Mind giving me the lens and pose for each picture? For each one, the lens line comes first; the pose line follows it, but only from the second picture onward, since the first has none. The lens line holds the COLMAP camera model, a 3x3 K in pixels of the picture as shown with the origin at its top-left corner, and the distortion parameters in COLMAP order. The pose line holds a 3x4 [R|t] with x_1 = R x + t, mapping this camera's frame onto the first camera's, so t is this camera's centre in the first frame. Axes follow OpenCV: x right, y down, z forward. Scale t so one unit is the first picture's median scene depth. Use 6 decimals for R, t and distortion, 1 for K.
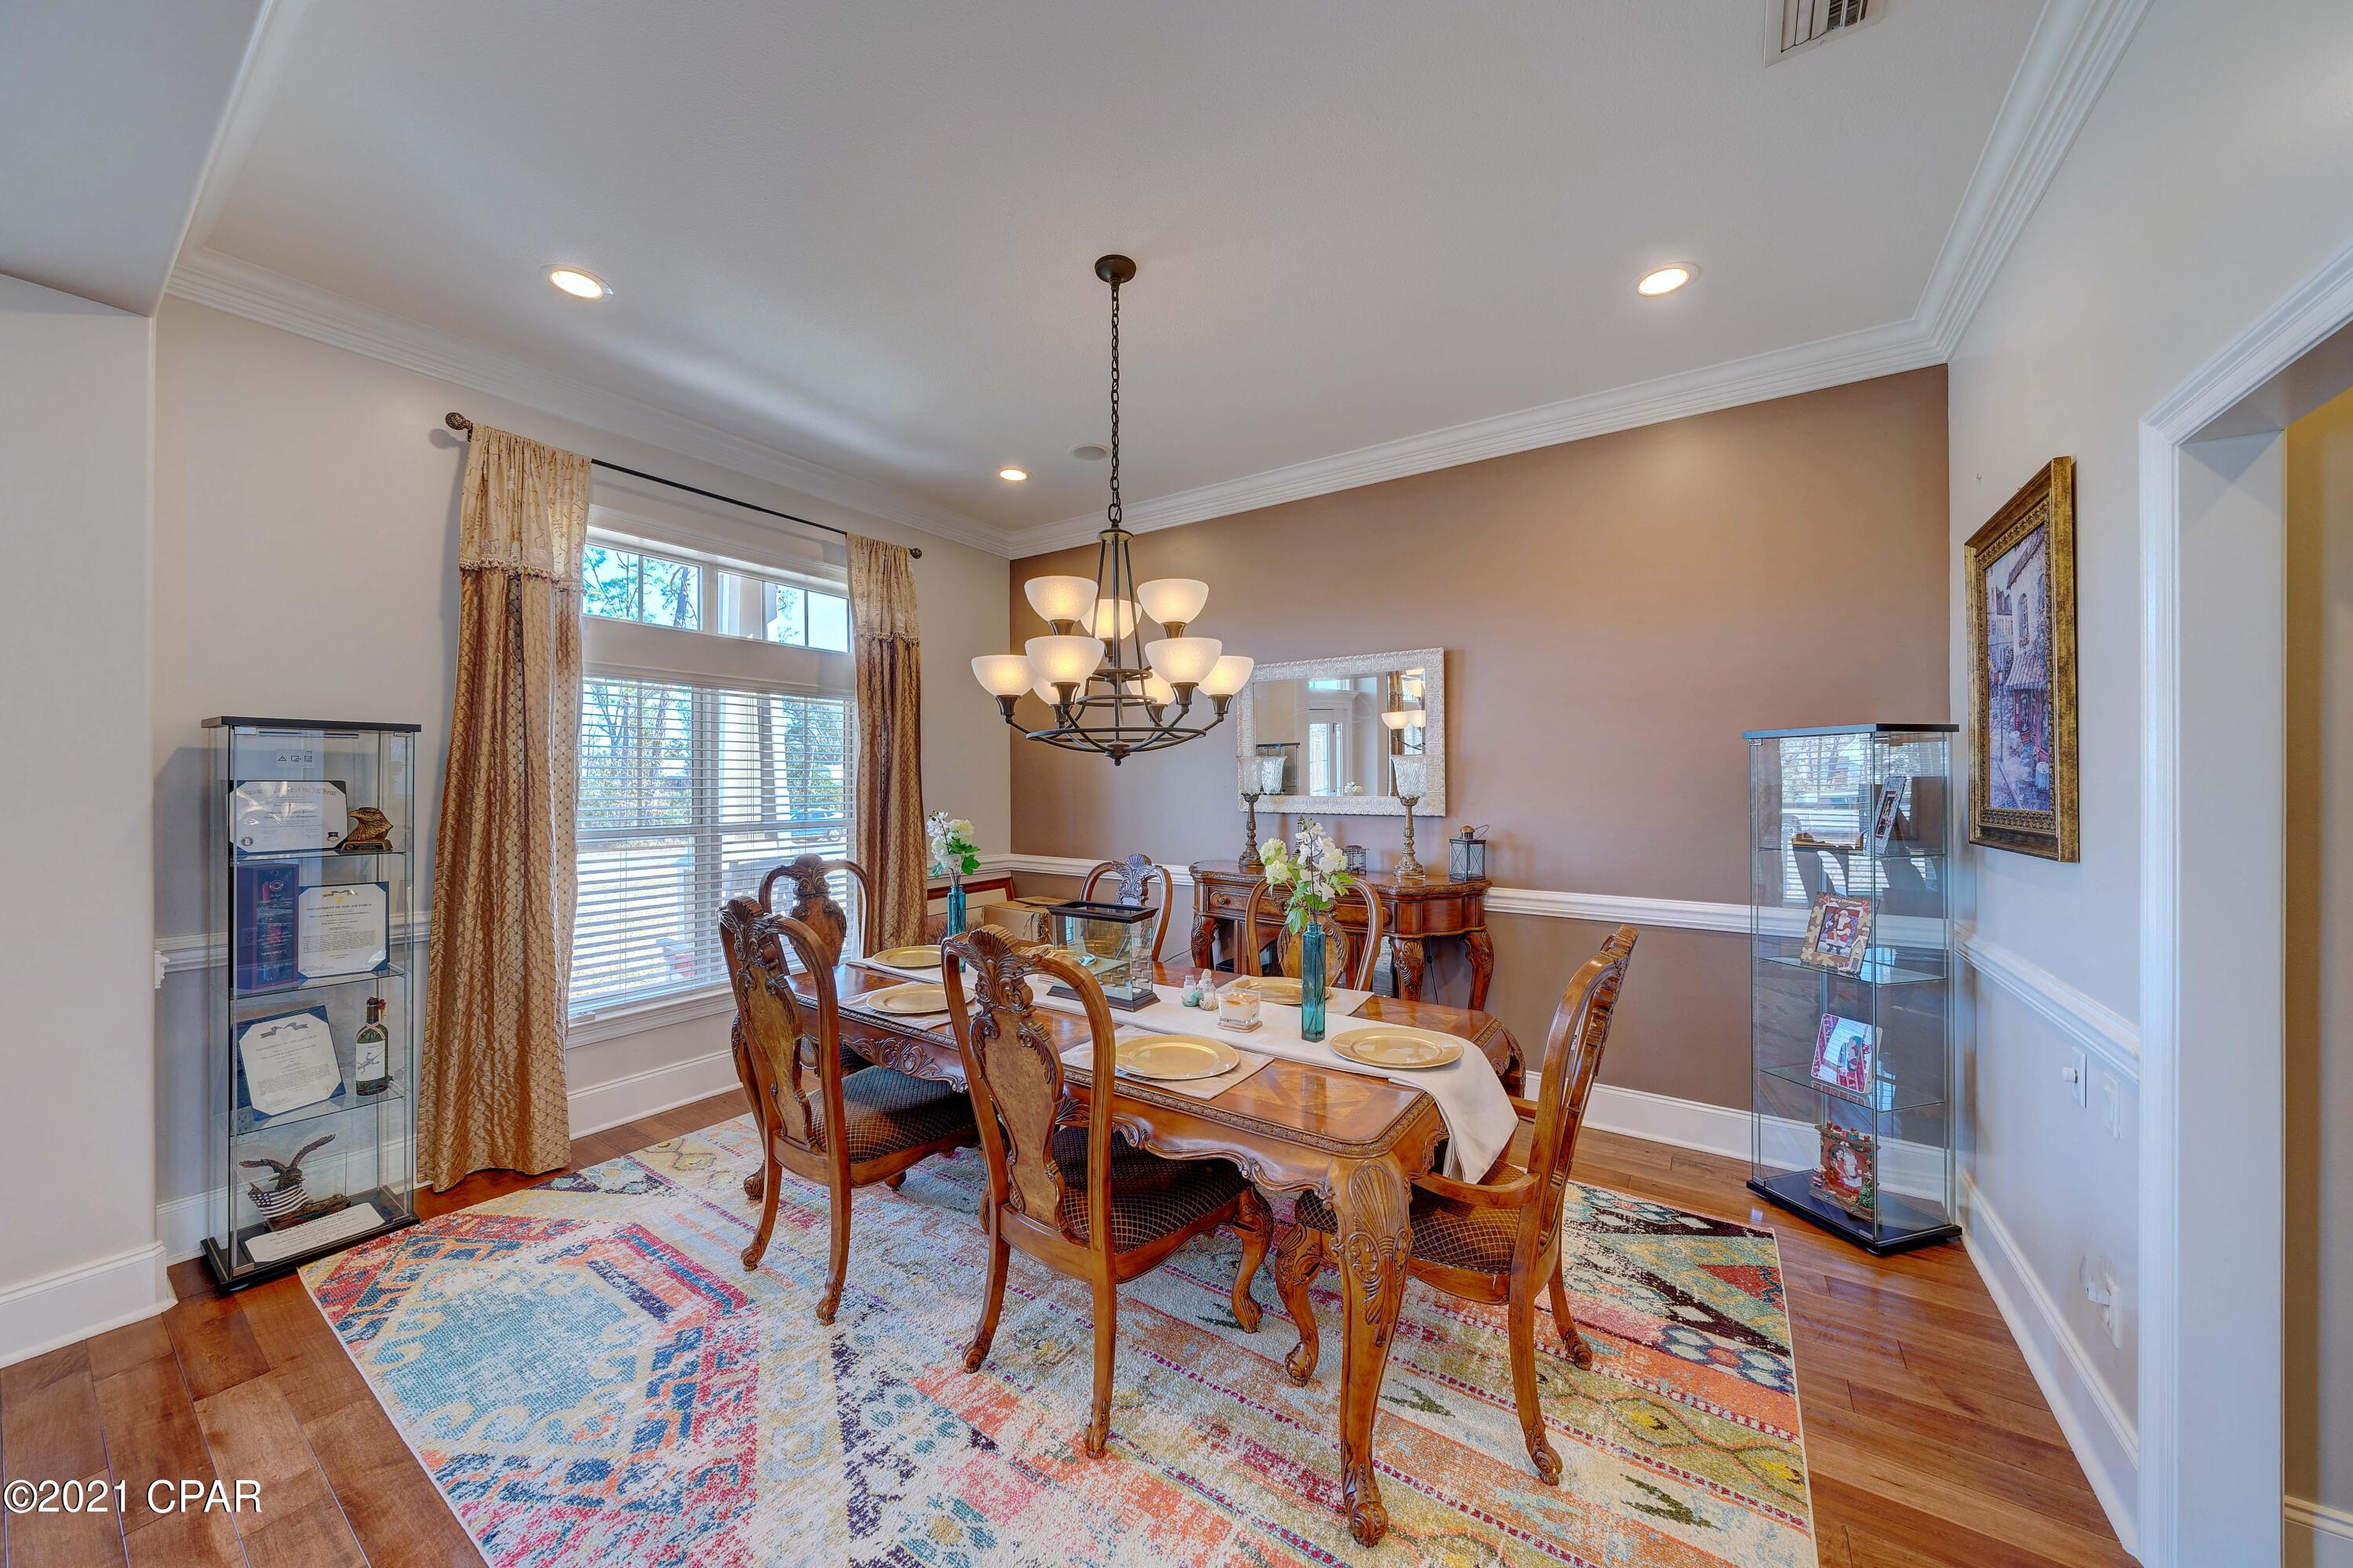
lens RADIAL K [[823.4, 0, 1172.0], [0, 823.4, 778.8], [0, 0, 1]] dist [-0.006654, 0.000875]
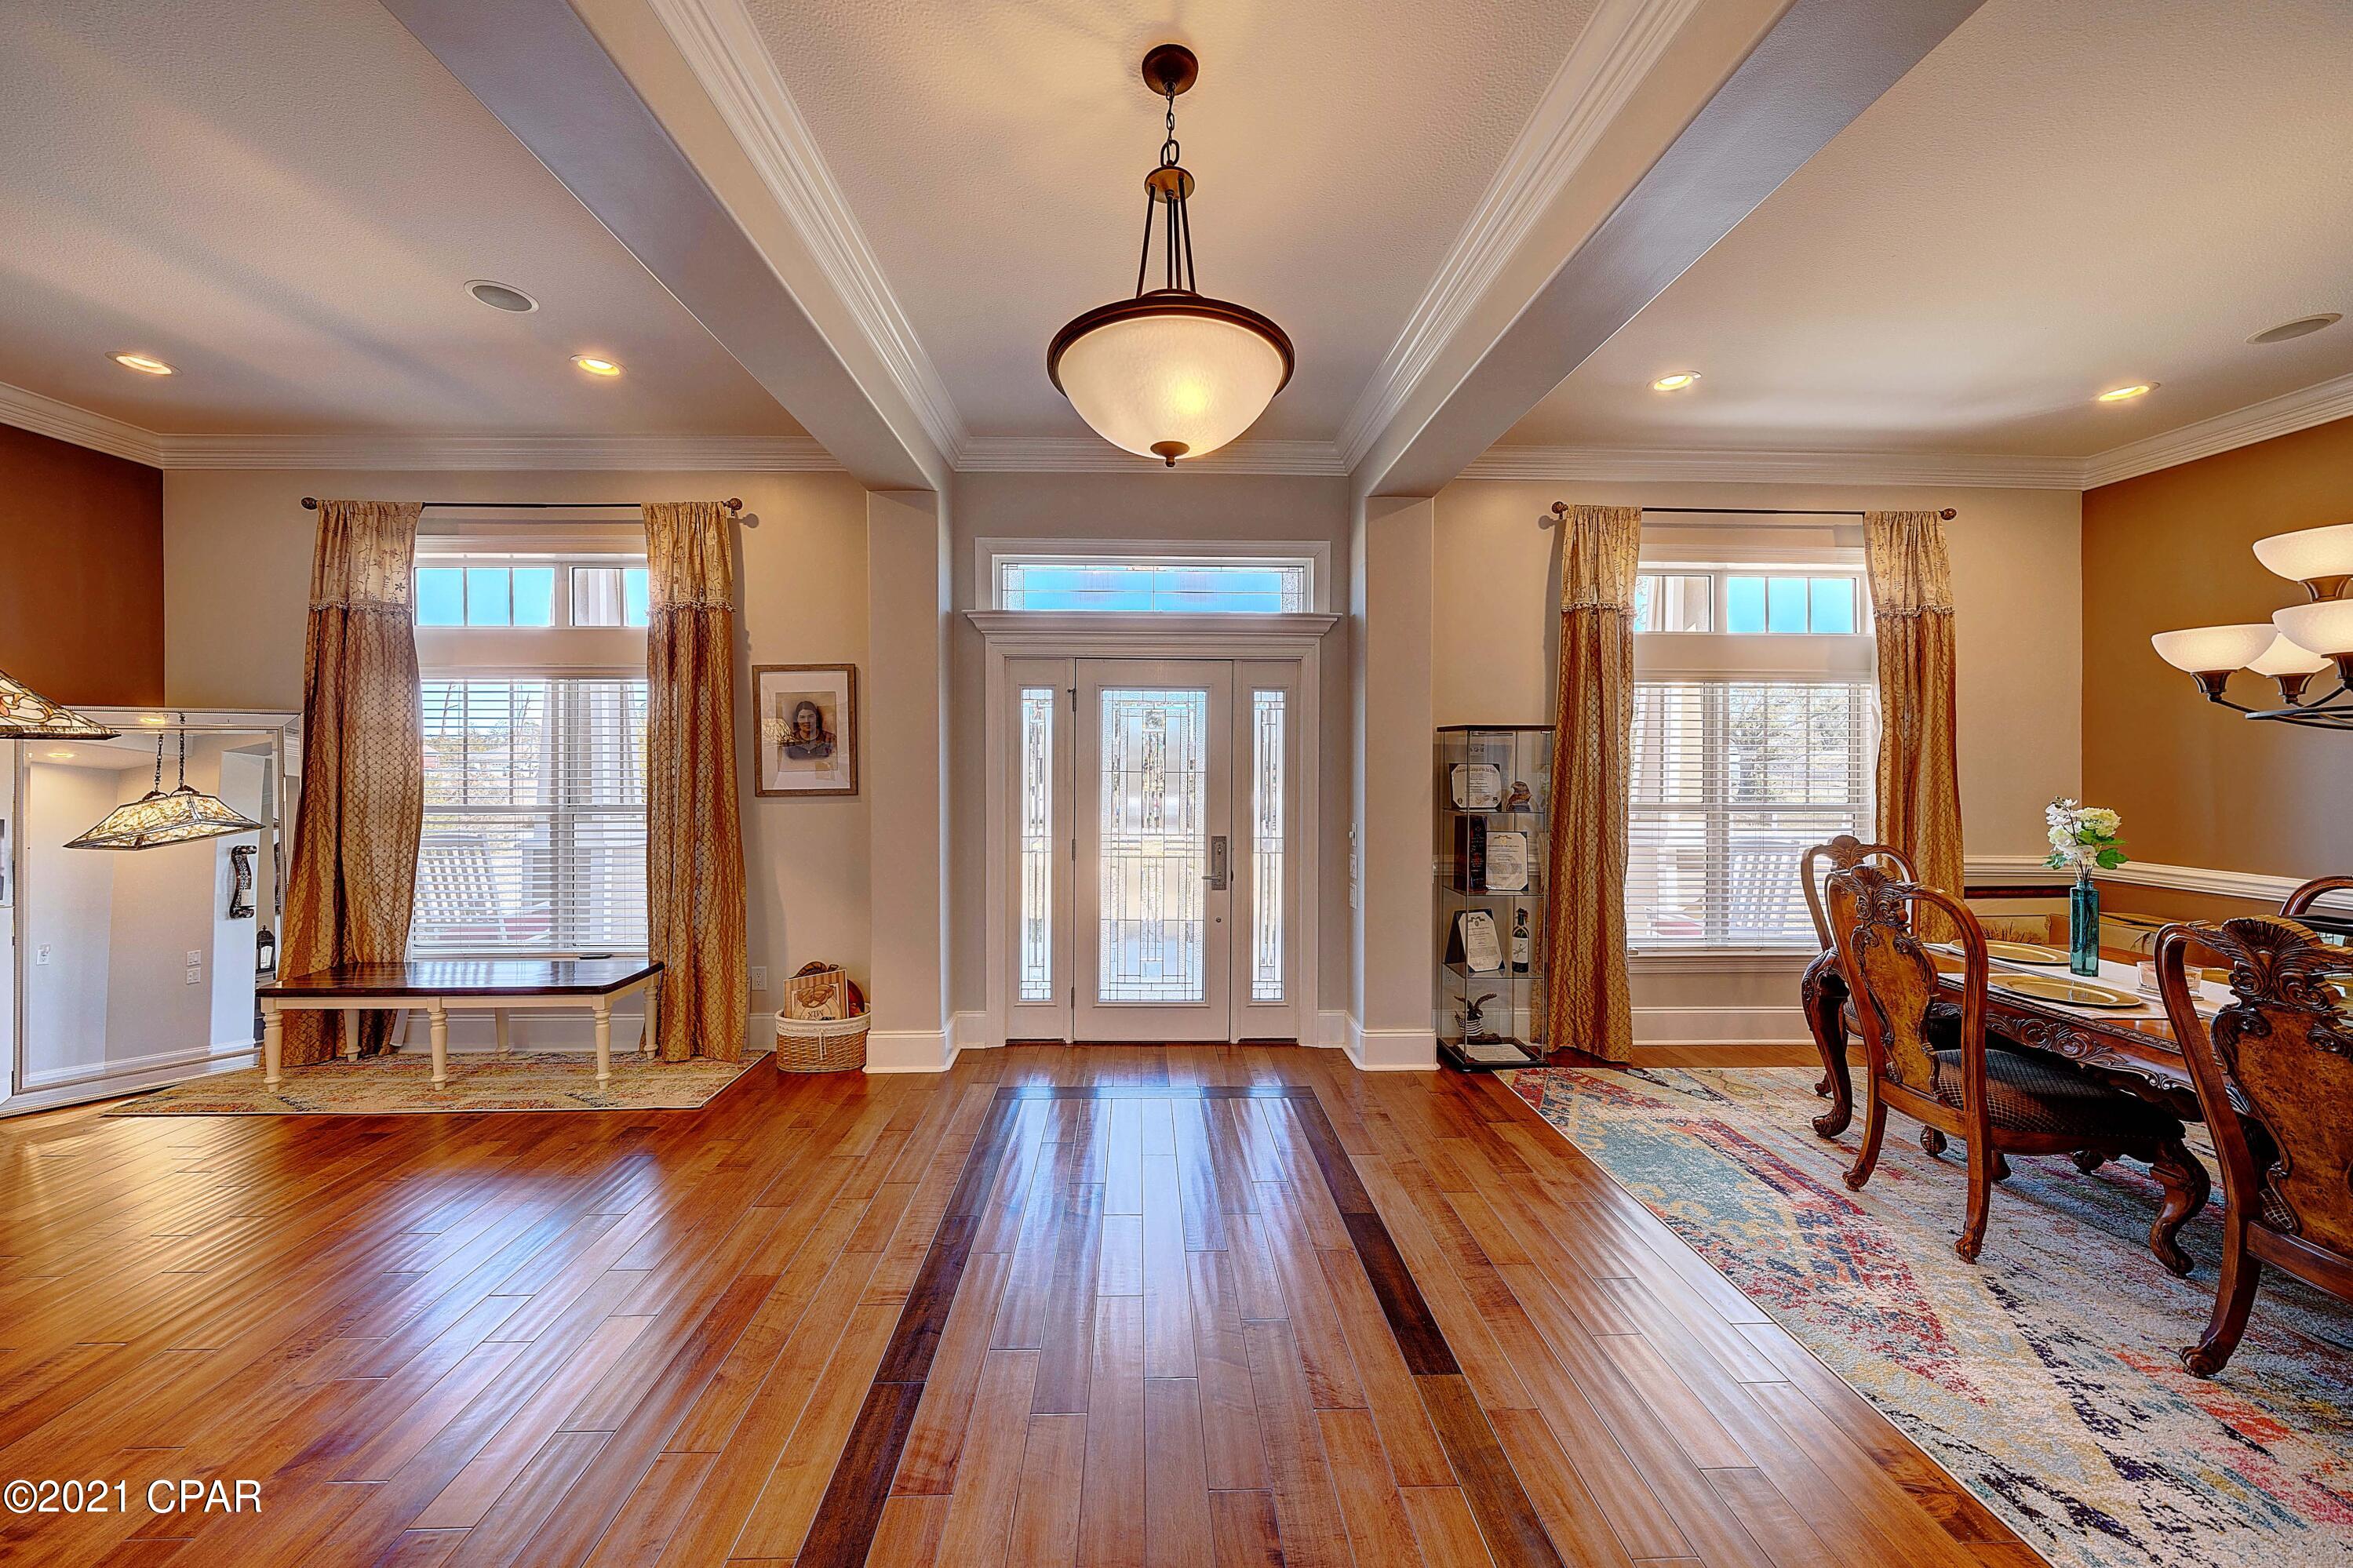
lens RADIAL K [[823.4, 0, 1171.2], [0, 823.4, 765.5], [0, 0, 1]] dist [-0.006654, 0.000875]
pose [[0.574458, 0.005427, -0.818516, -0.109950], [-0.001003, 0.999982, 0.005926, -0.003240], [0.818533, -0.002583, 0.574453, -0.383648]]
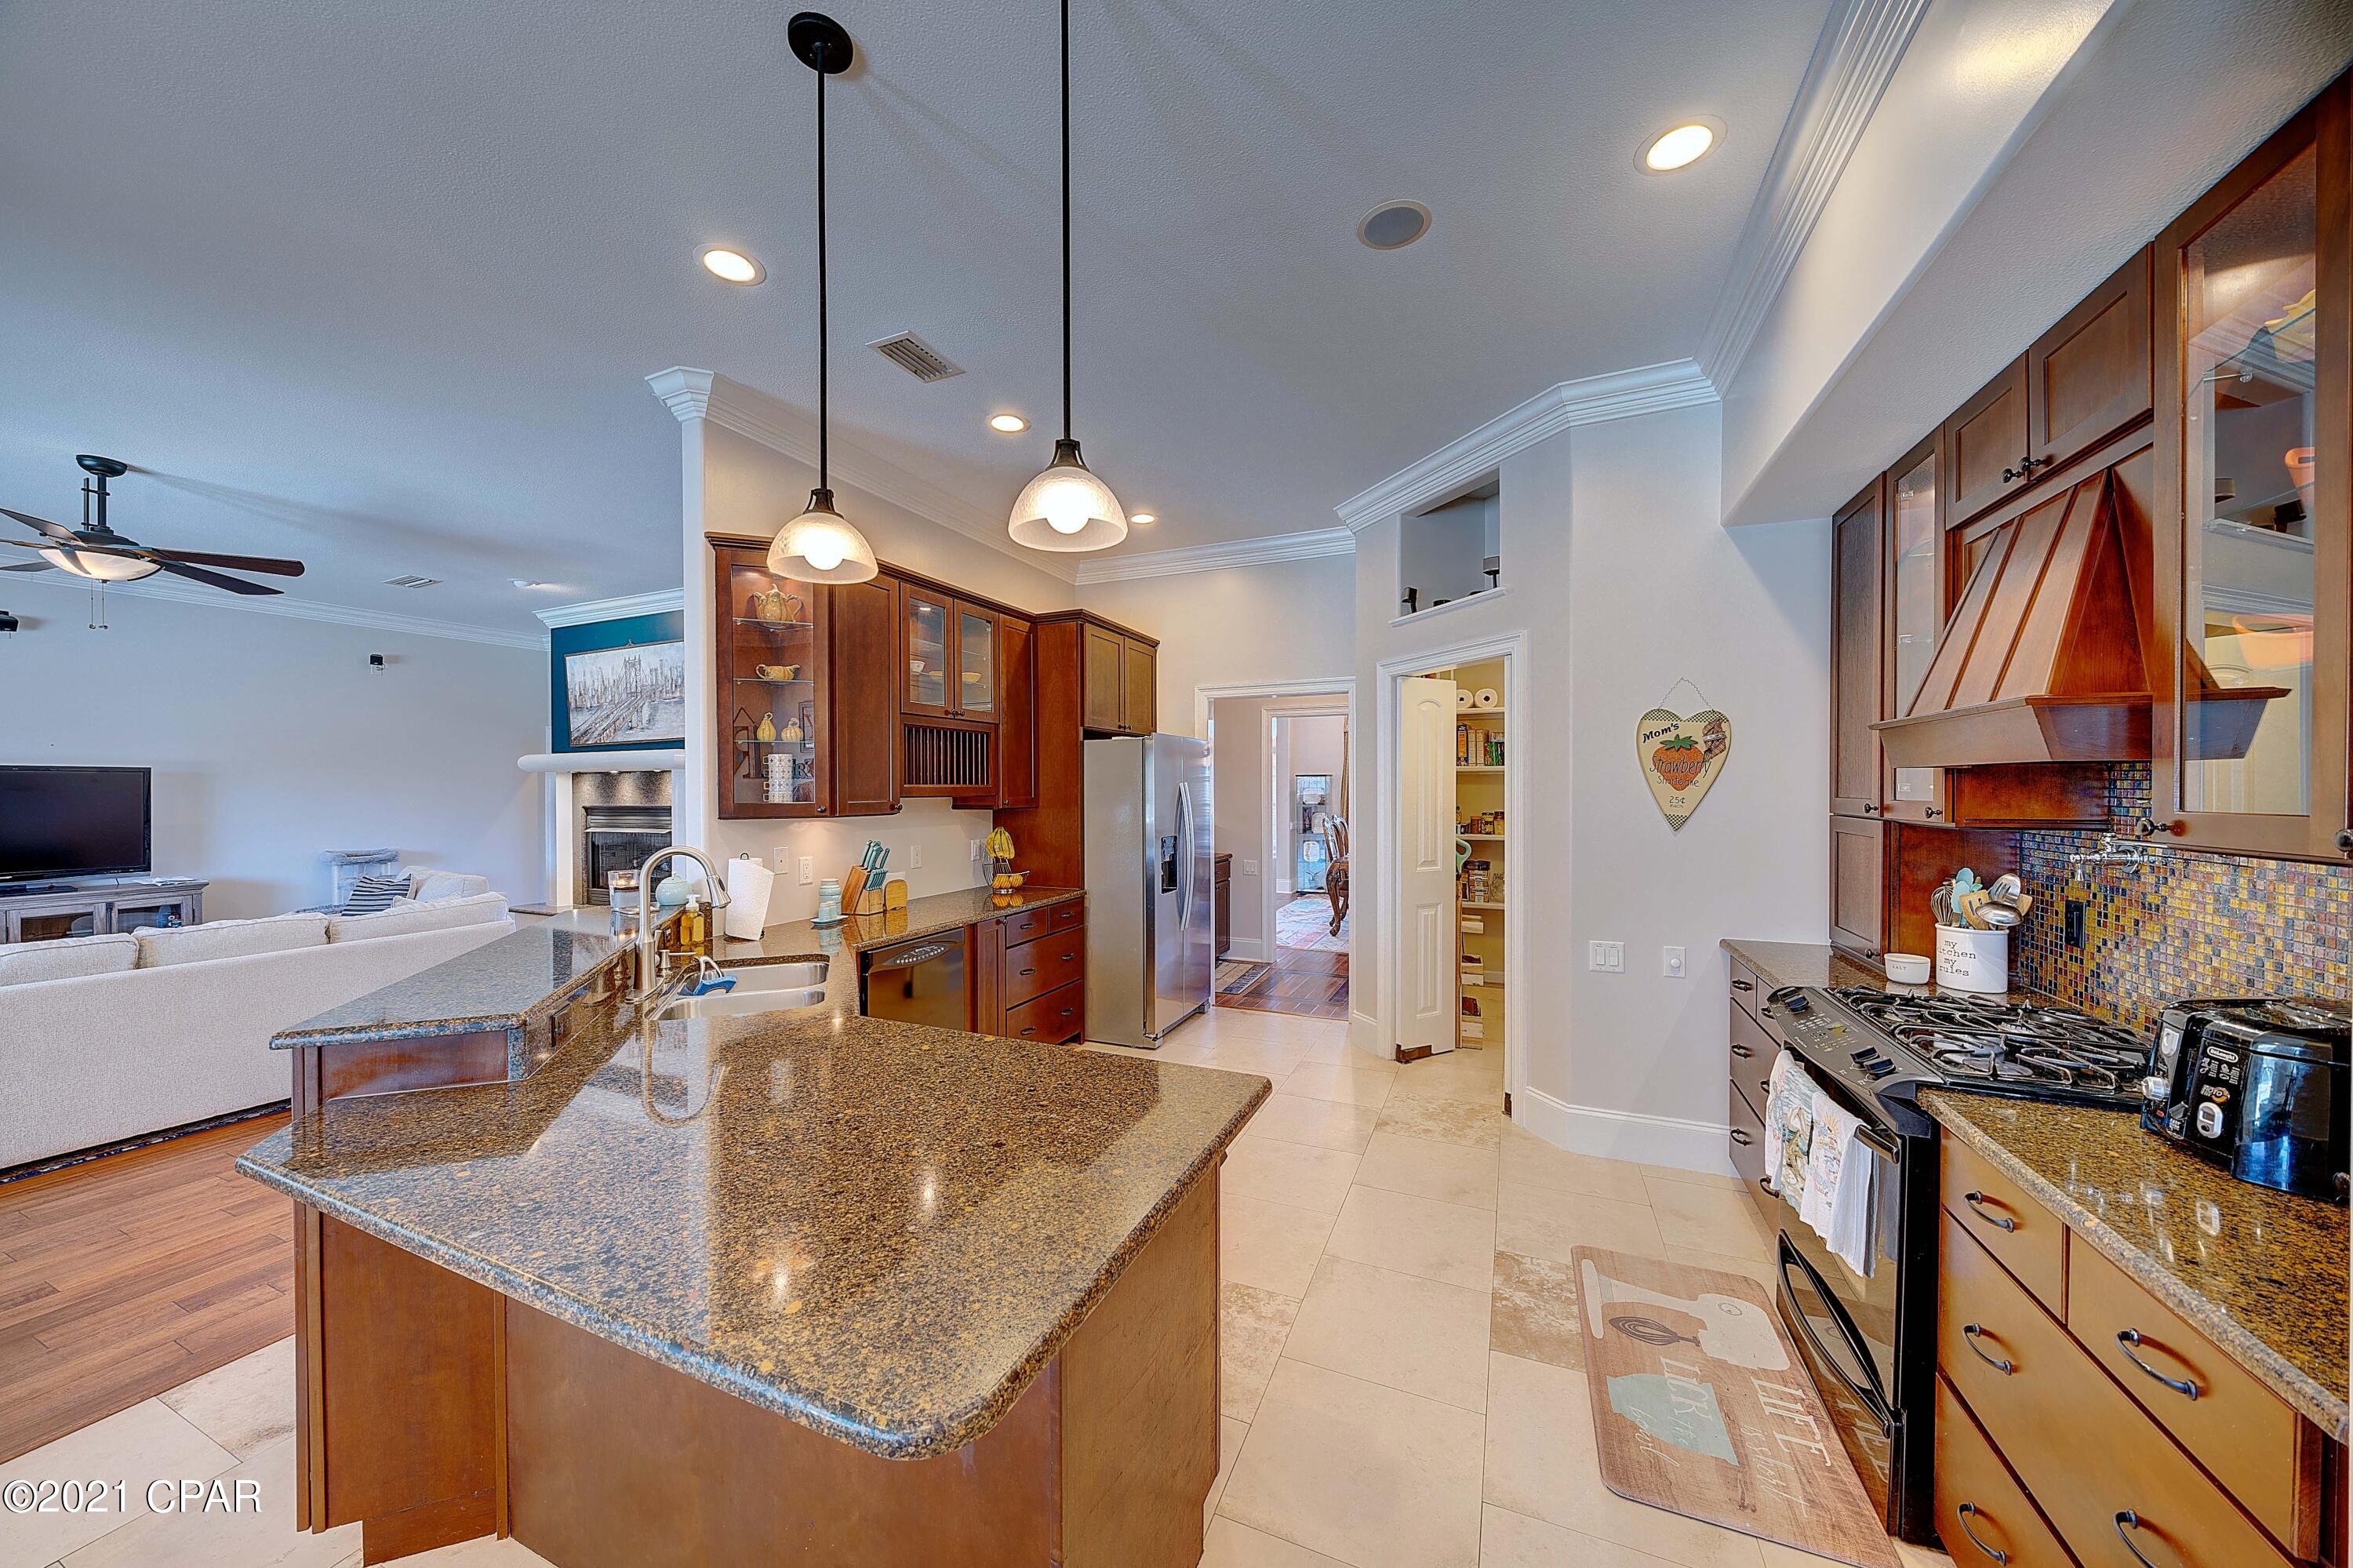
lens RADIAL K [[823.5, 0, 1163.7], [0, 823.5, 799.5], [0, 0, 1]] dist [-0.006654, 0.000875]
pose [[0.175278, 0.010853, -0.984459, 2.998690], [-0.000489, 0.999940, 0.010937, 0.013416], [0.984519, -0.001436, 0.175273, -0.538023]]
